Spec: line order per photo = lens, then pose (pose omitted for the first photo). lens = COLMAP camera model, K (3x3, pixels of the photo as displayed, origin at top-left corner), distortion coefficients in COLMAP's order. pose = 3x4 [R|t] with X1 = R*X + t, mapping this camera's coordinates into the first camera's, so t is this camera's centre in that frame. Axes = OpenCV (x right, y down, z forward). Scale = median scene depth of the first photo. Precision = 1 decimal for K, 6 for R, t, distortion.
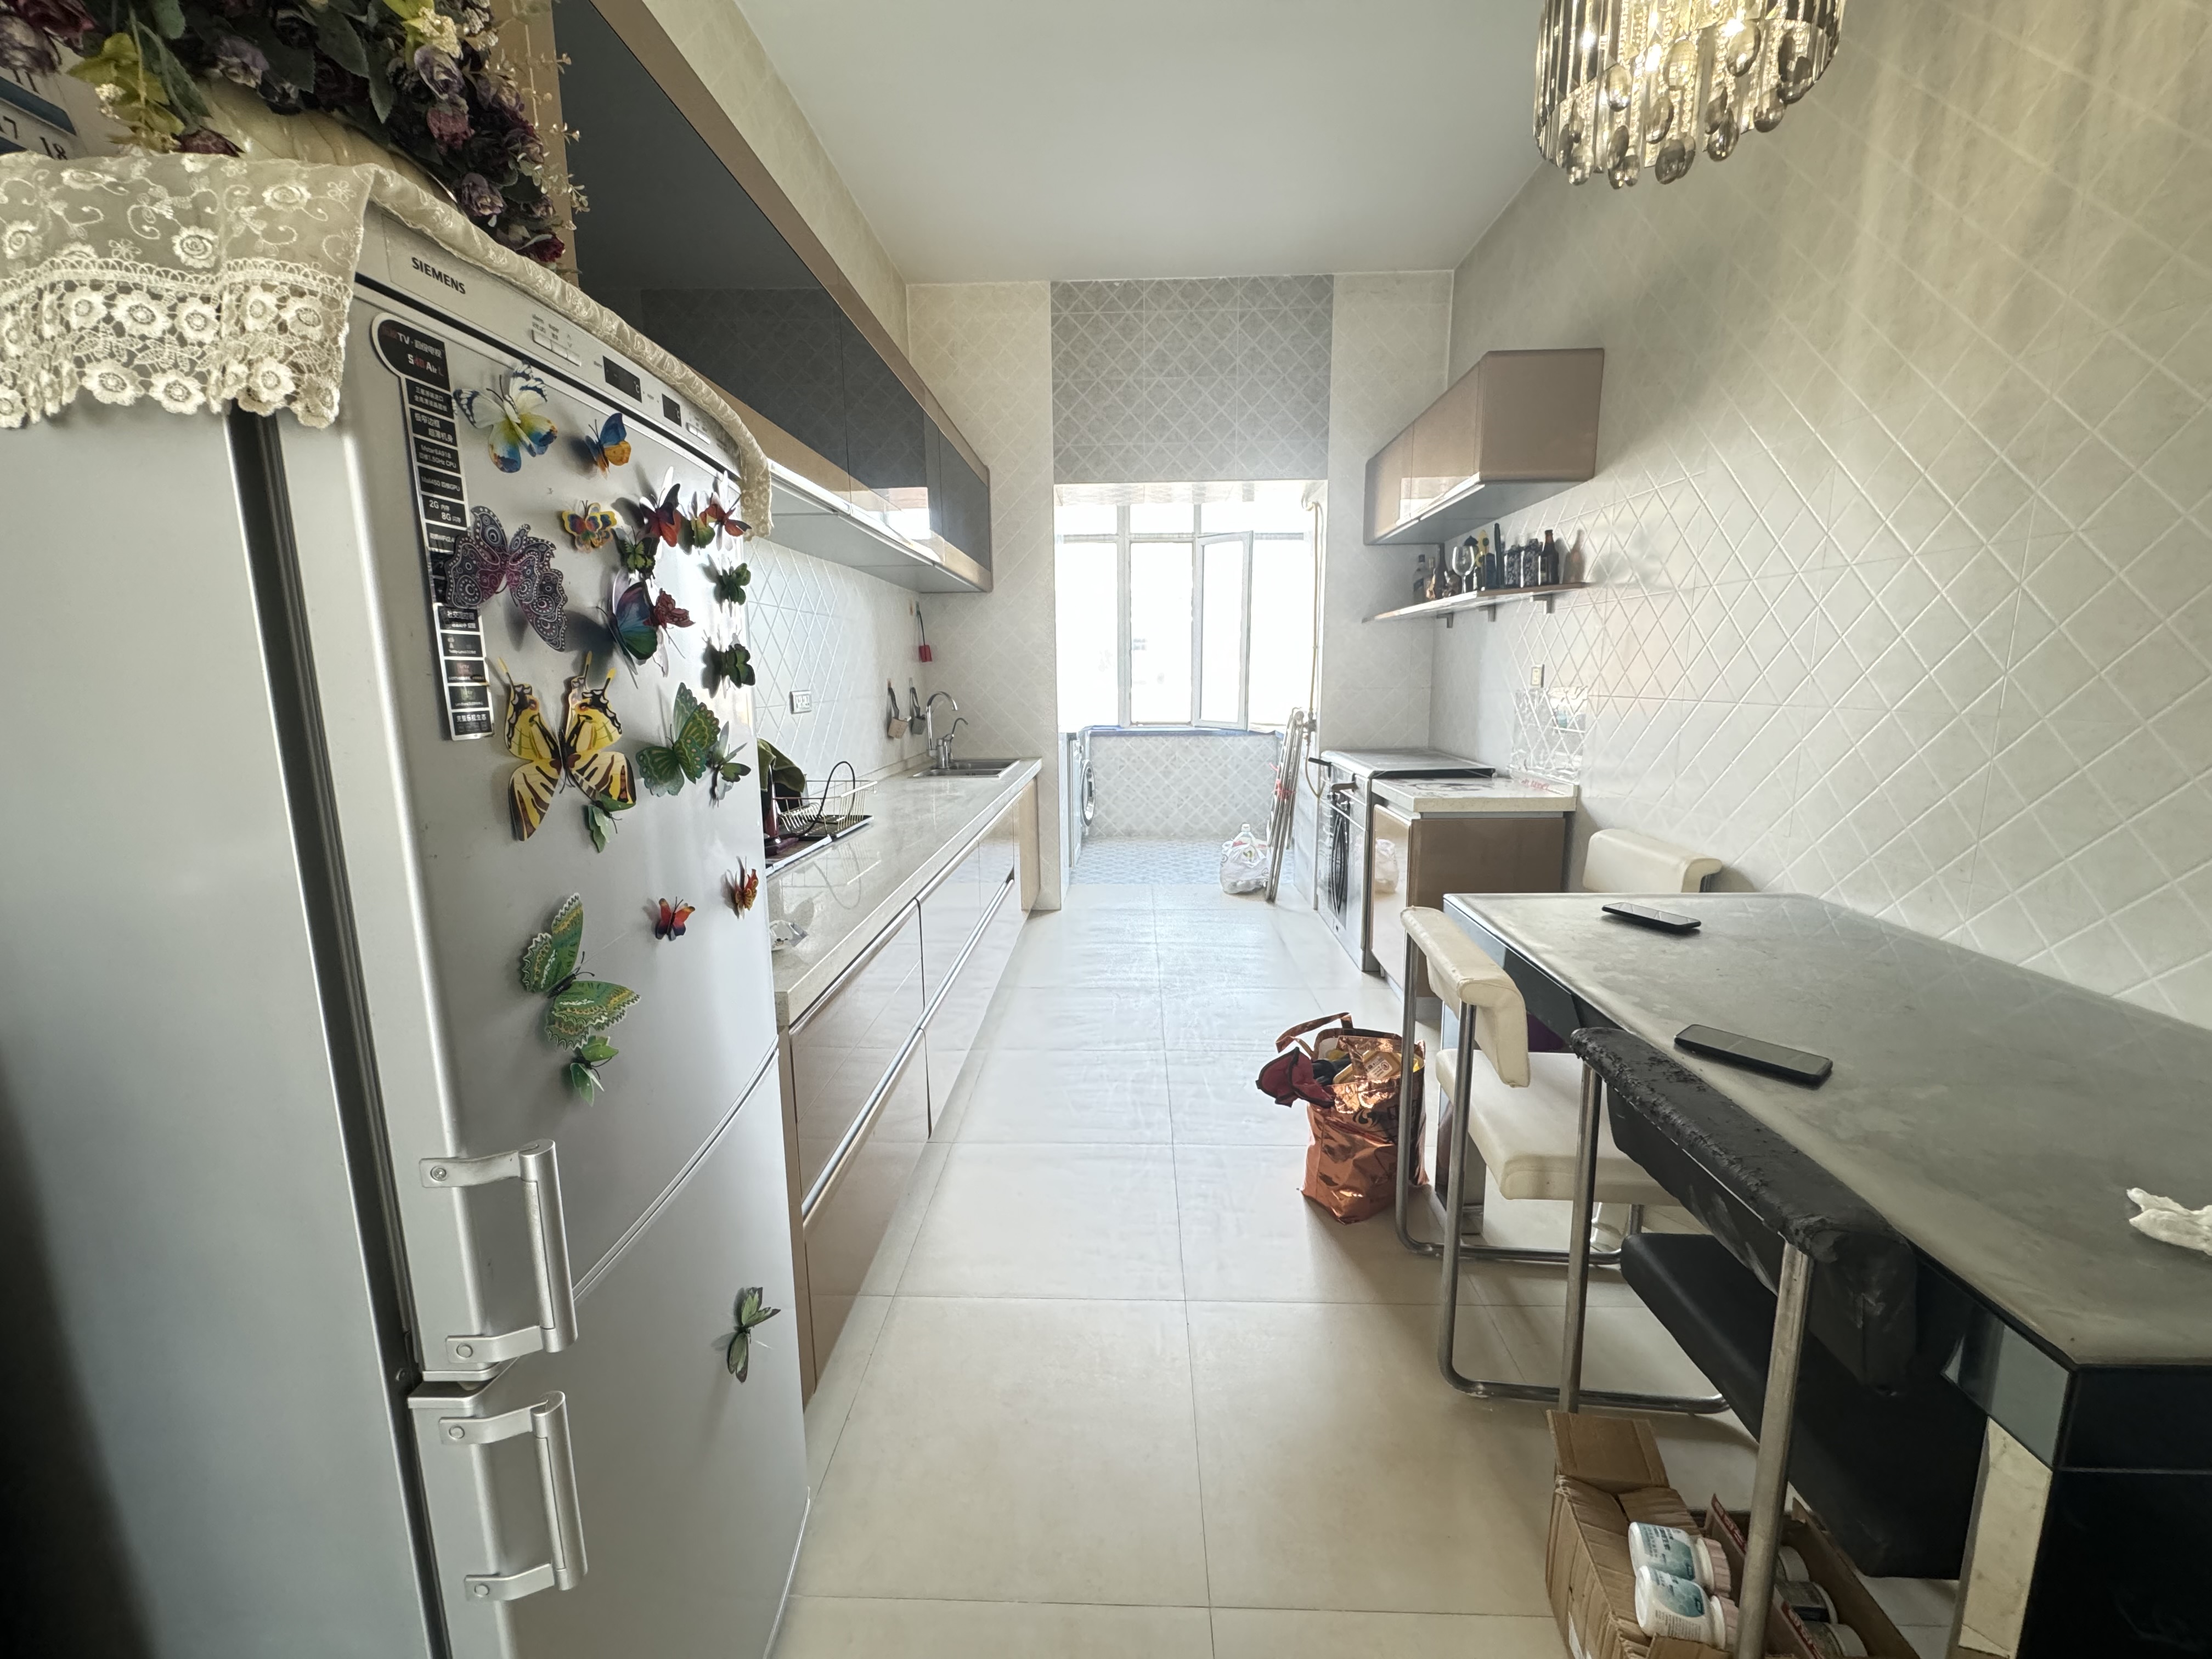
lens RADIAL K [[875.5, 0, 1109.8], [0, 875.5, 826.8], [0, 0, 1]] dist [-0.000131, -0.000187]
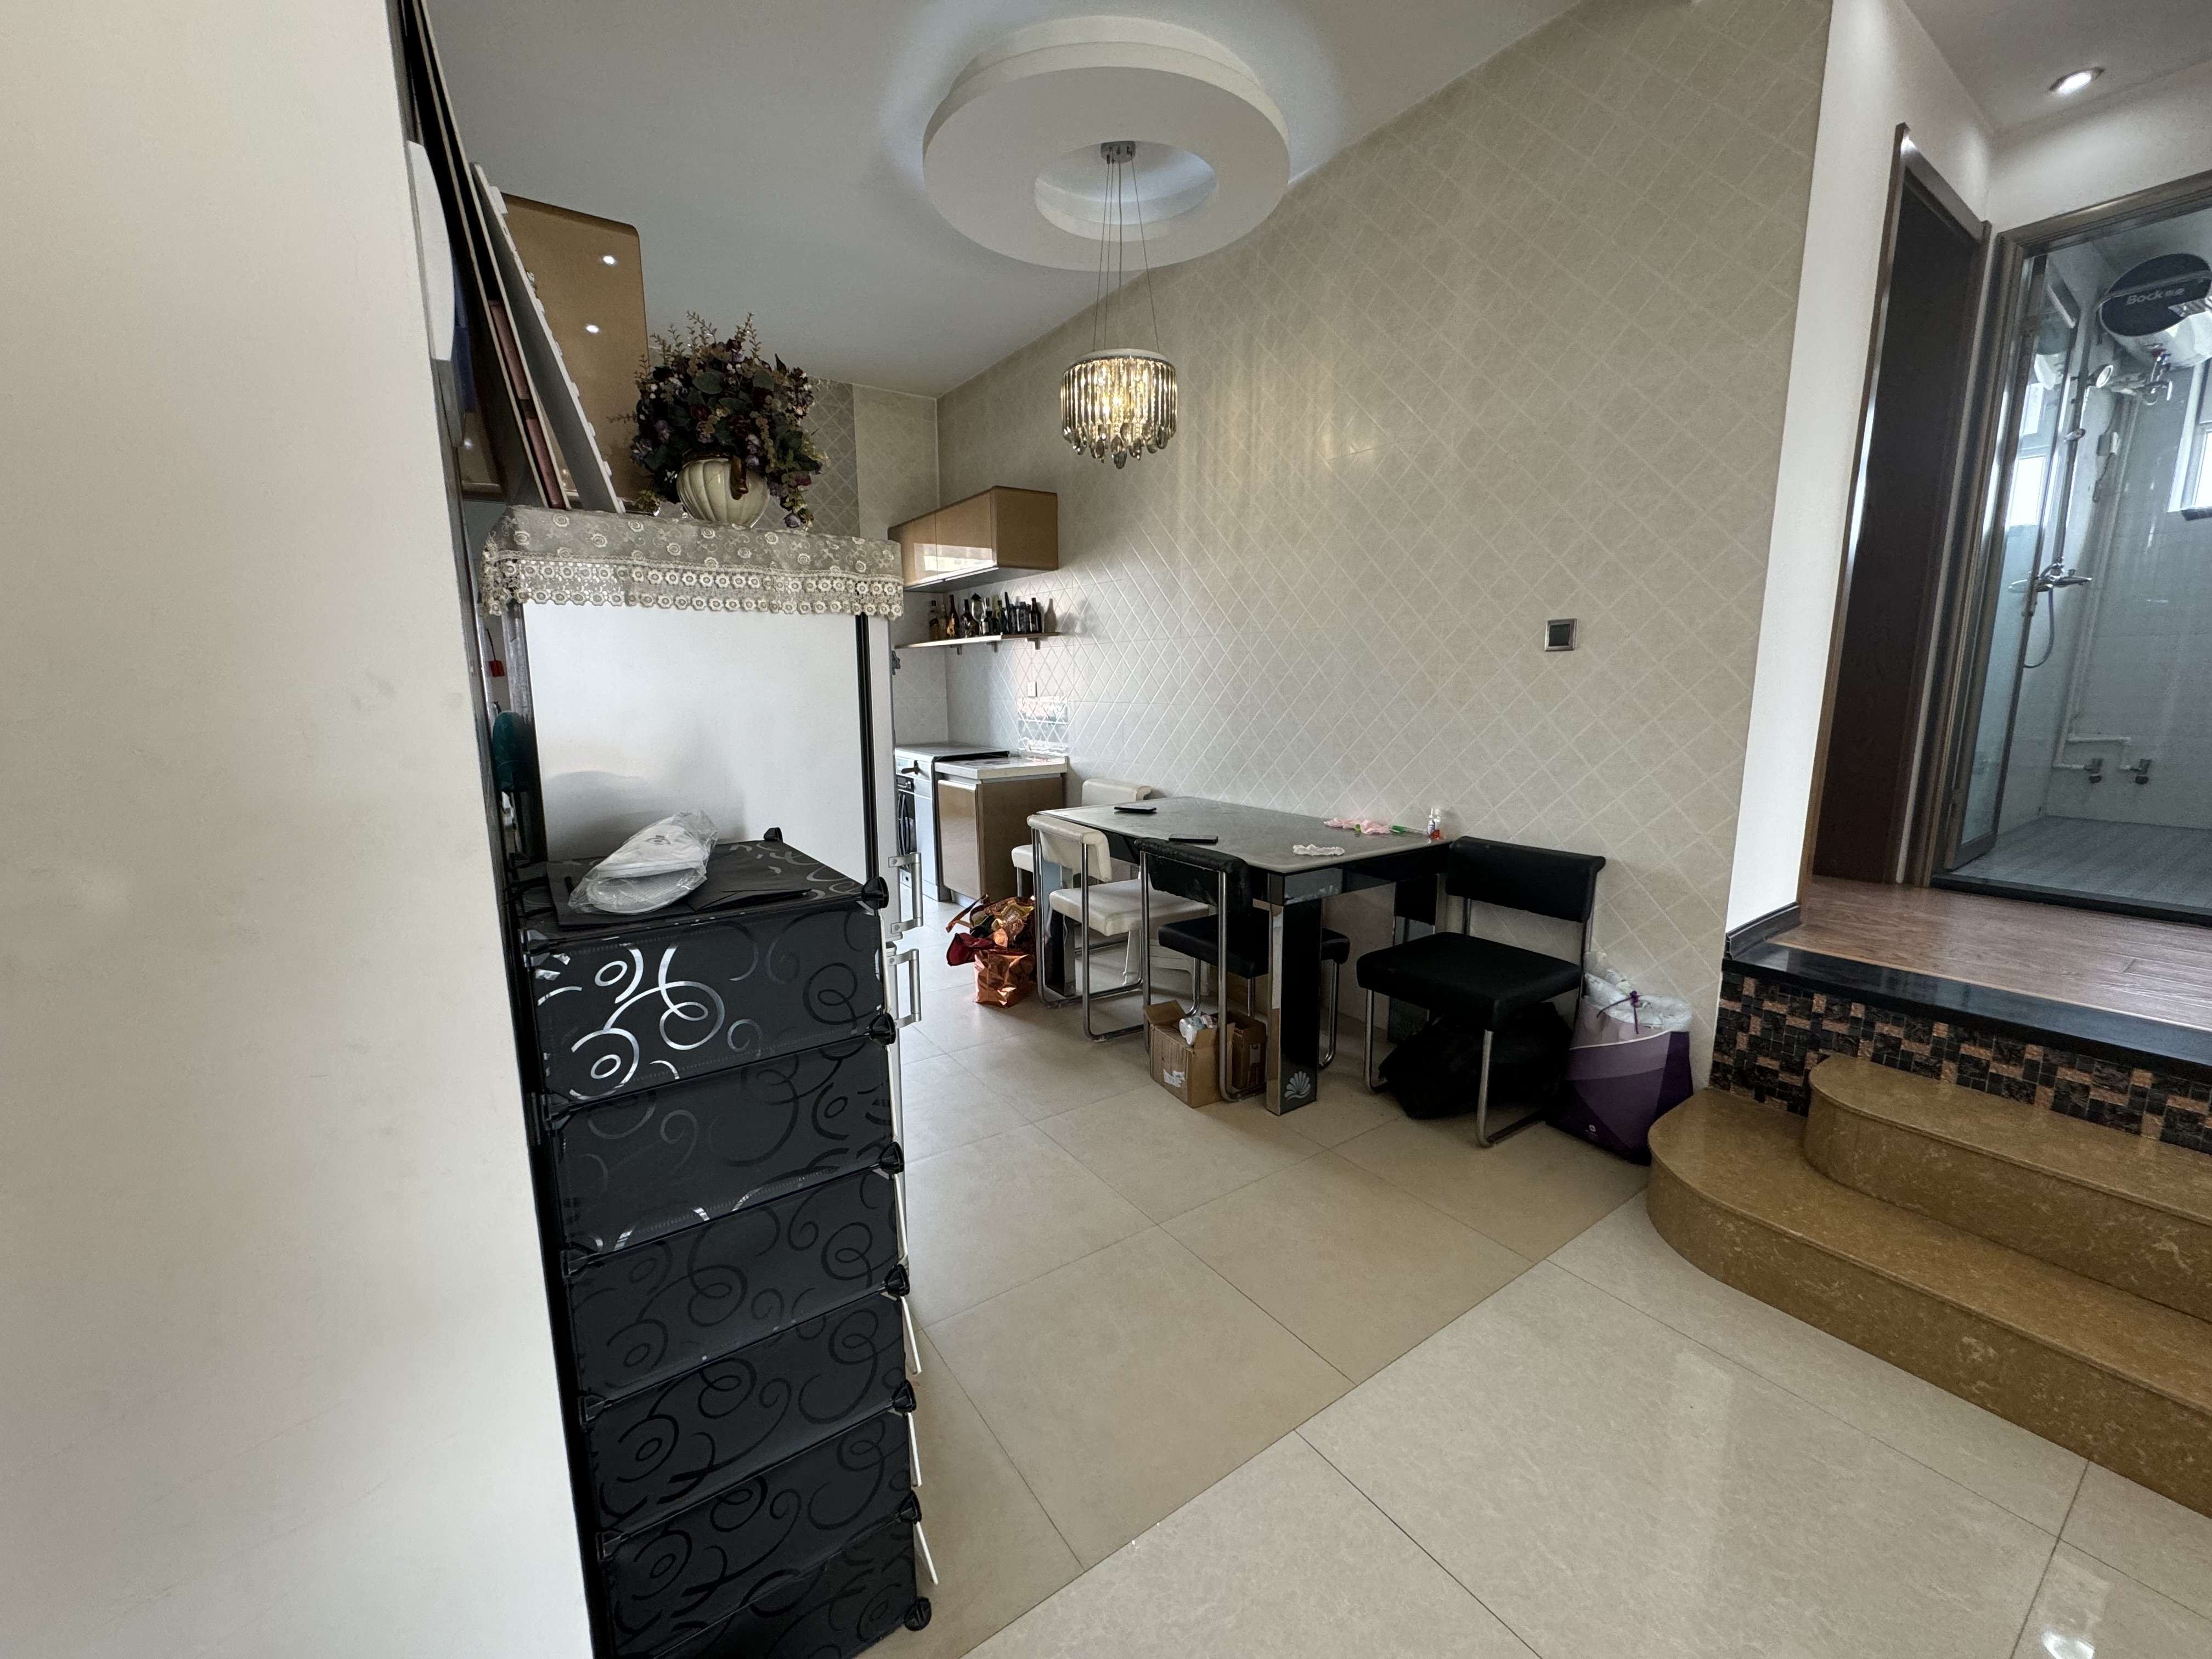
lens RADIAL K [[875.5, 0, 1103.3], [0, 875.5, 831.6], [0, 0, 1]] dist [-0.000131, -0.000187]
pose [[0.807706, -0.096886, 0.581570, -0.356569], [0.102386, 0.994468, 0.023476, 0.058244], [-0.580627, 0.040583, 0.813158, -0.343467]]
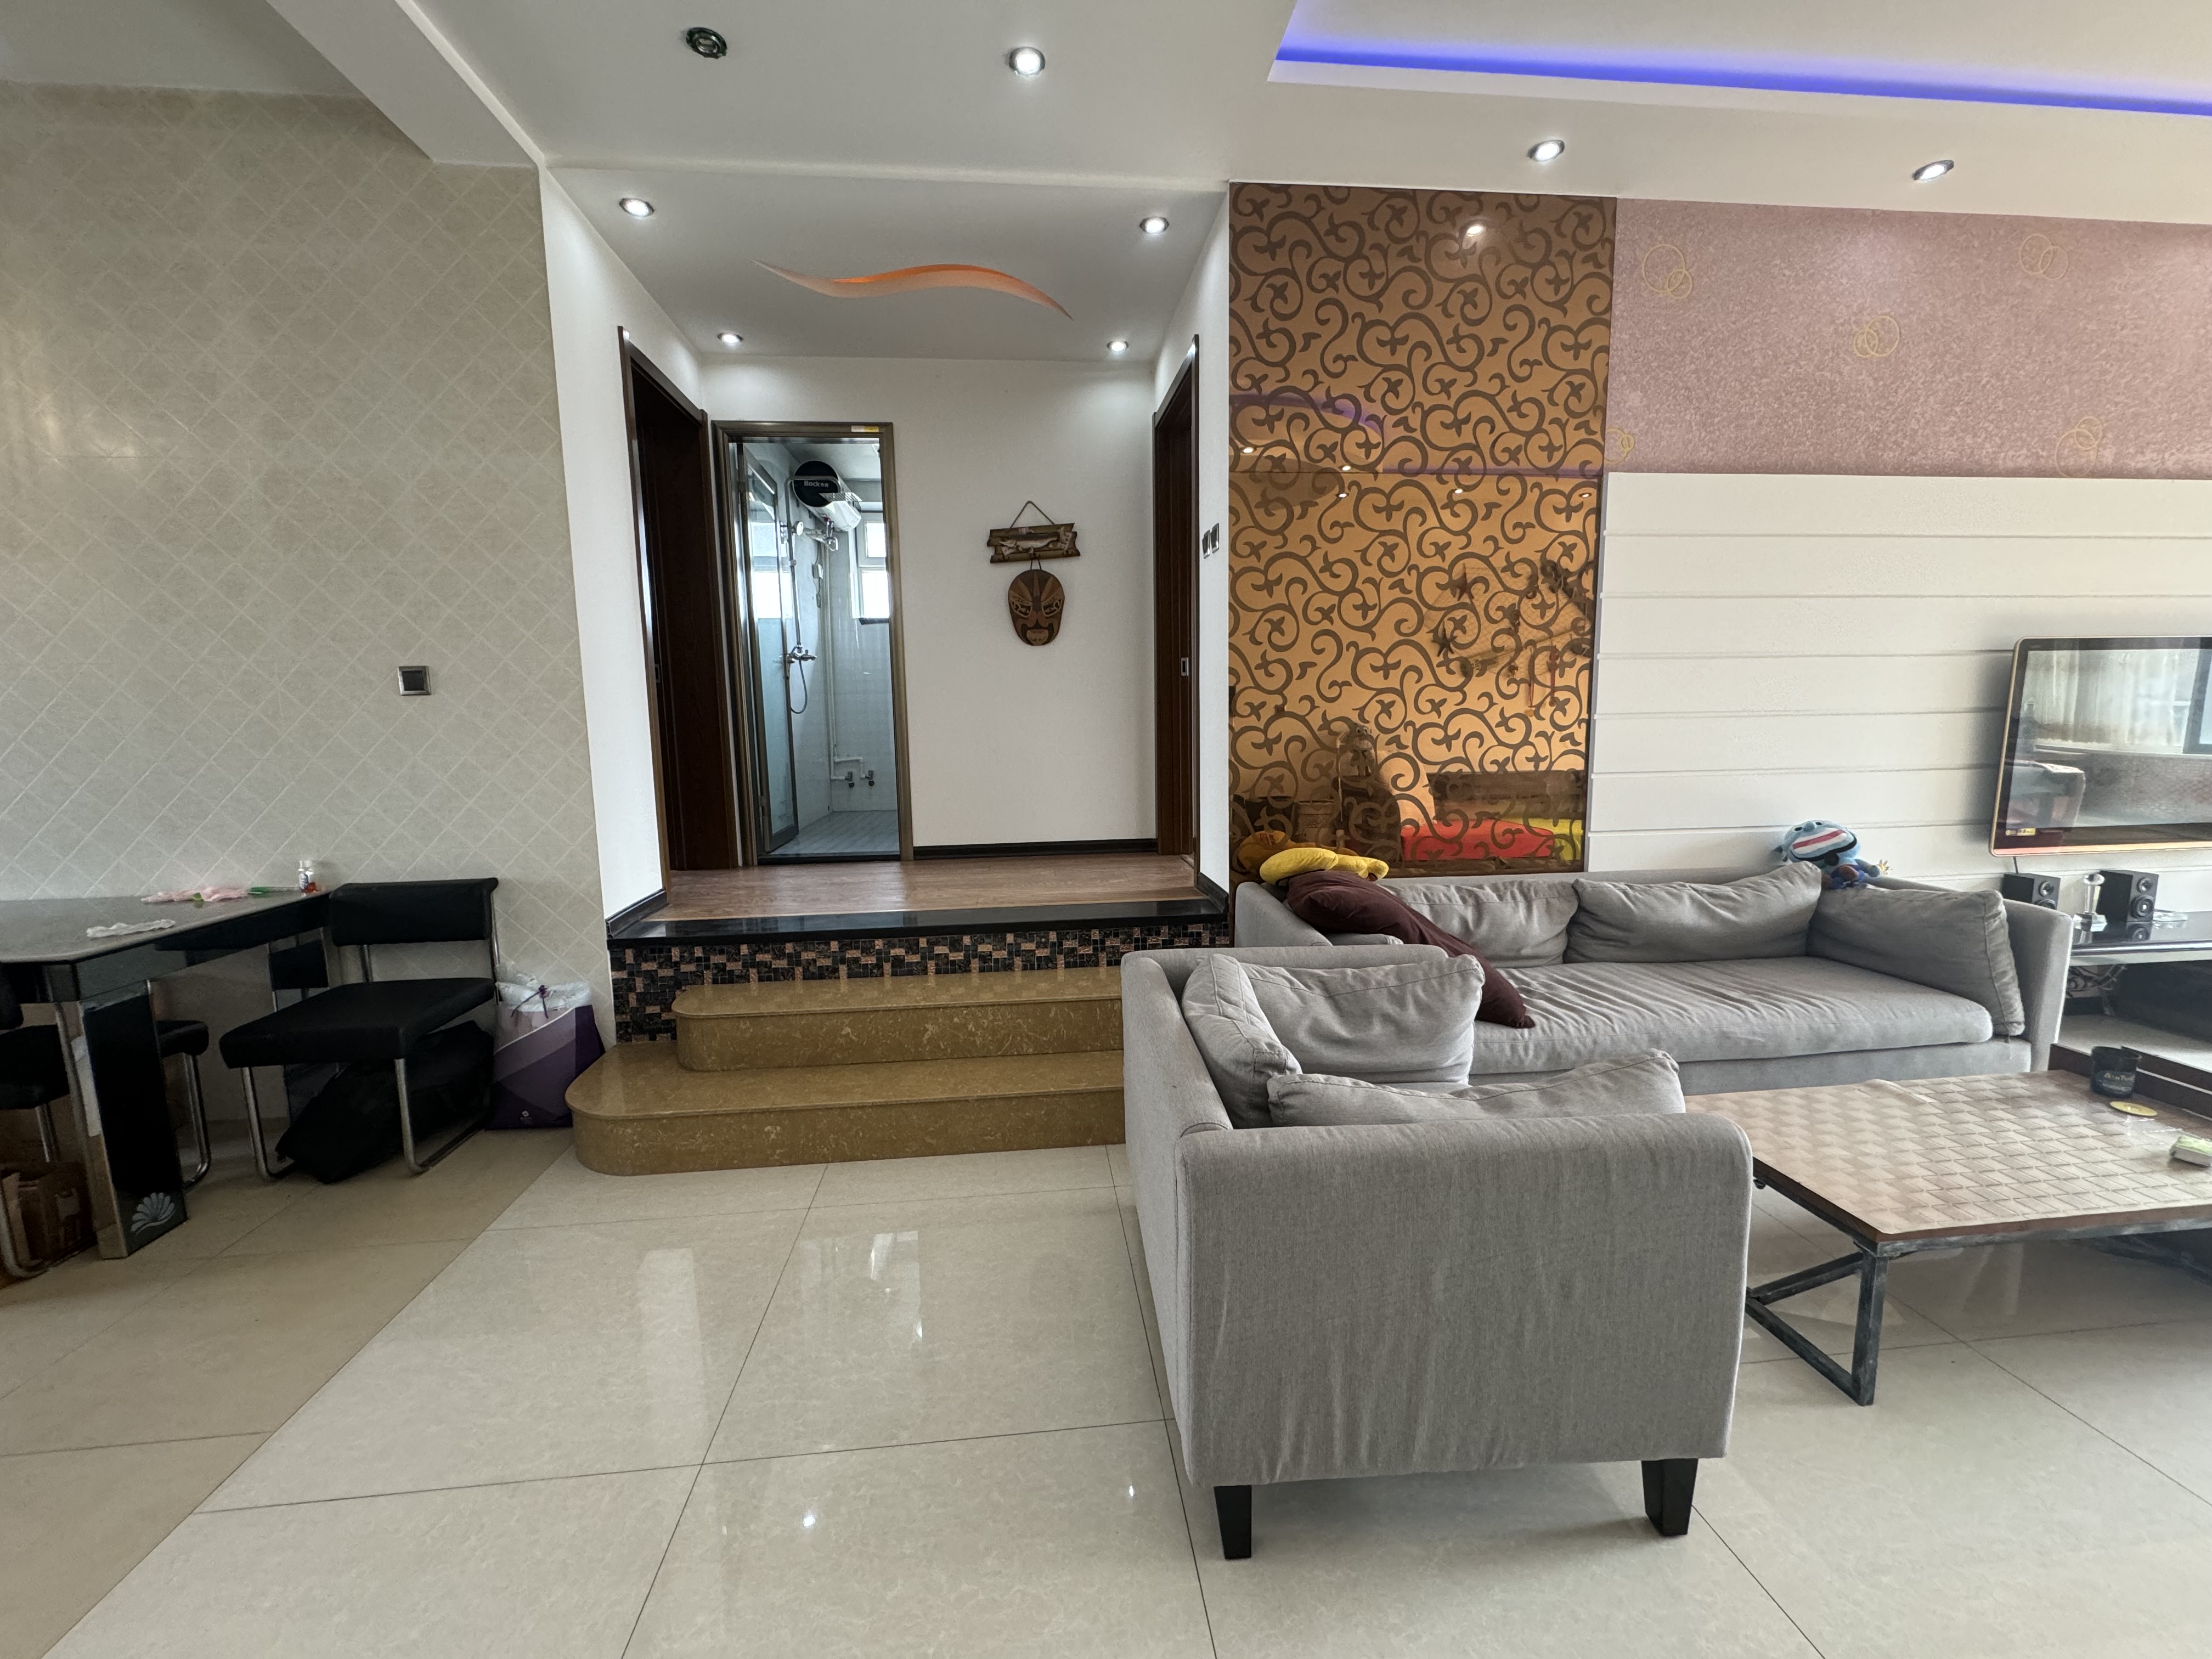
lens RADIAL K [[875.5, 0, 1095.0], [0, 875.5, 826.9], [0, 0, 1]] dist [-0.000131, -0.000187]
pose [[-0.126534, -0.112438, 0.985569, -0.487547], [0.193274, 0.971719, 0.135672, 0.094845], [-0.972951, 0.207652, -0.101224, -0.482243]]
